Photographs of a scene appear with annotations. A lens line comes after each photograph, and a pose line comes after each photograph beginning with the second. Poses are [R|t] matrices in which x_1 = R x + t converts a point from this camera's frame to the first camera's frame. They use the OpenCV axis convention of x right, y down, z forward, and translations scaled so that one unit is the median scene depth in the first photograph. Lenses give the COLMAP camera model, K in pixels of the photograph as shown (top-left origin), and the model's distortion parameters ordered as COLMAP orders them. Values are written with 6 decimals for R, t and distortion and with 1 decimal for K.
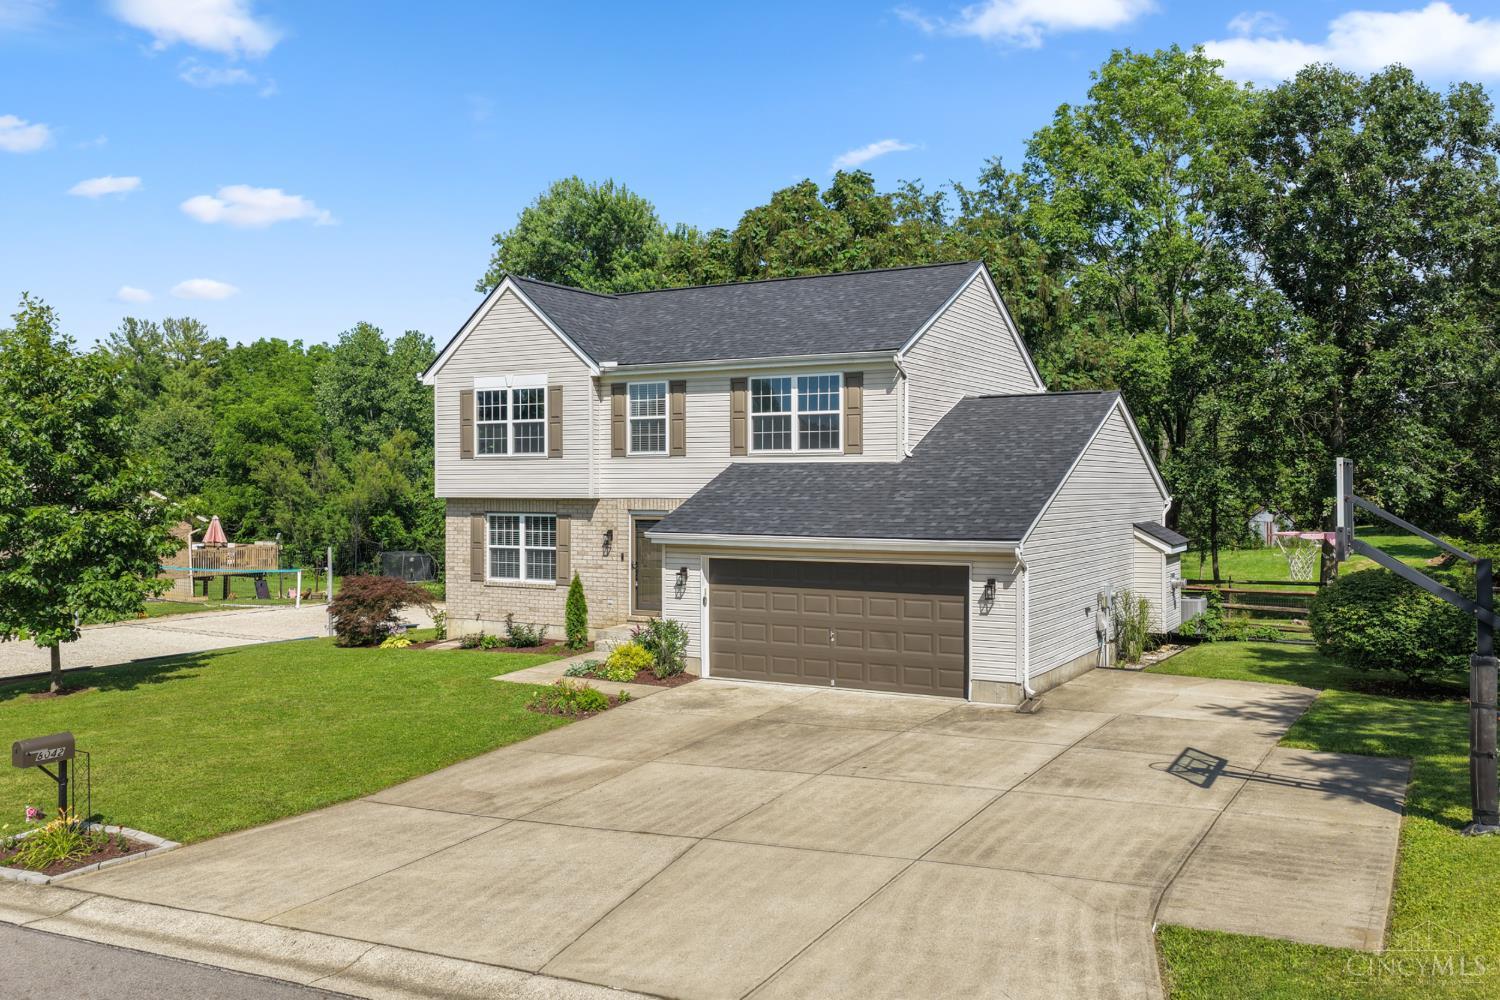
lens RADIAL K [[1286.1, 0, 757.1], [0, 1286.1, 498.6], [0, 0, 1]] dist [0.003230, 0.003265]
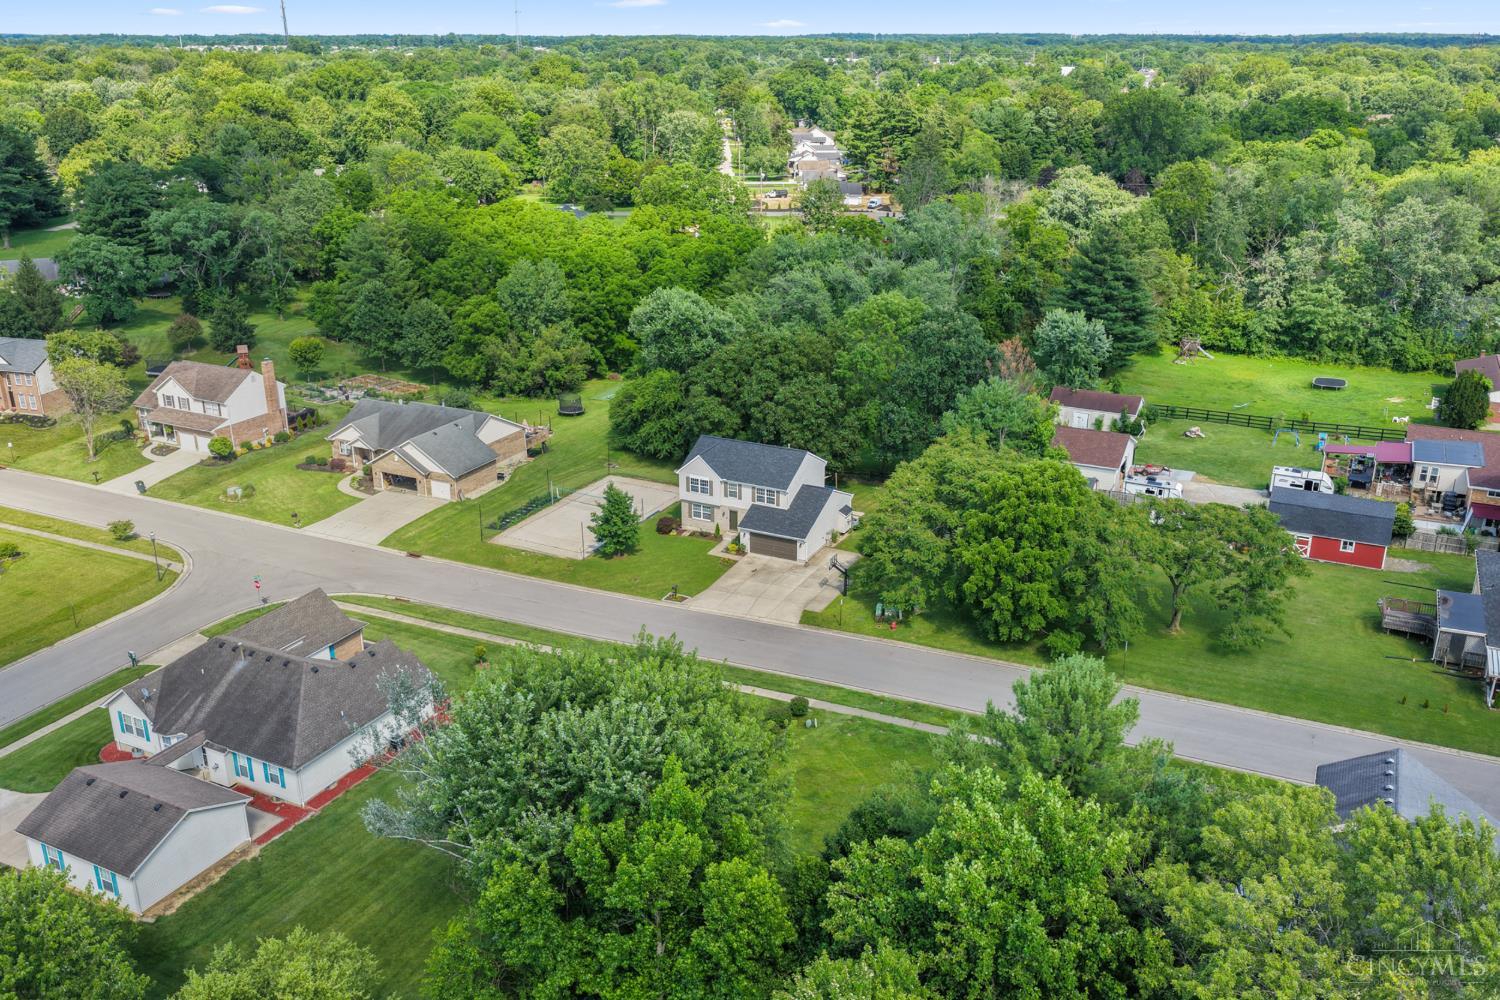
lens RADIAL K [[1286.1, 0, 757.1], [0, 1286.1, 498.6], [0, 0, 1]] dist [0.003230, 0.003265]
pose [[0.998787, -0.021248, 0.044415, -0.200013], [0.005207, 0.942611, 0.333852, -1.540651], [-0.048960, -0.333216, 0.941578, -3.270934]]
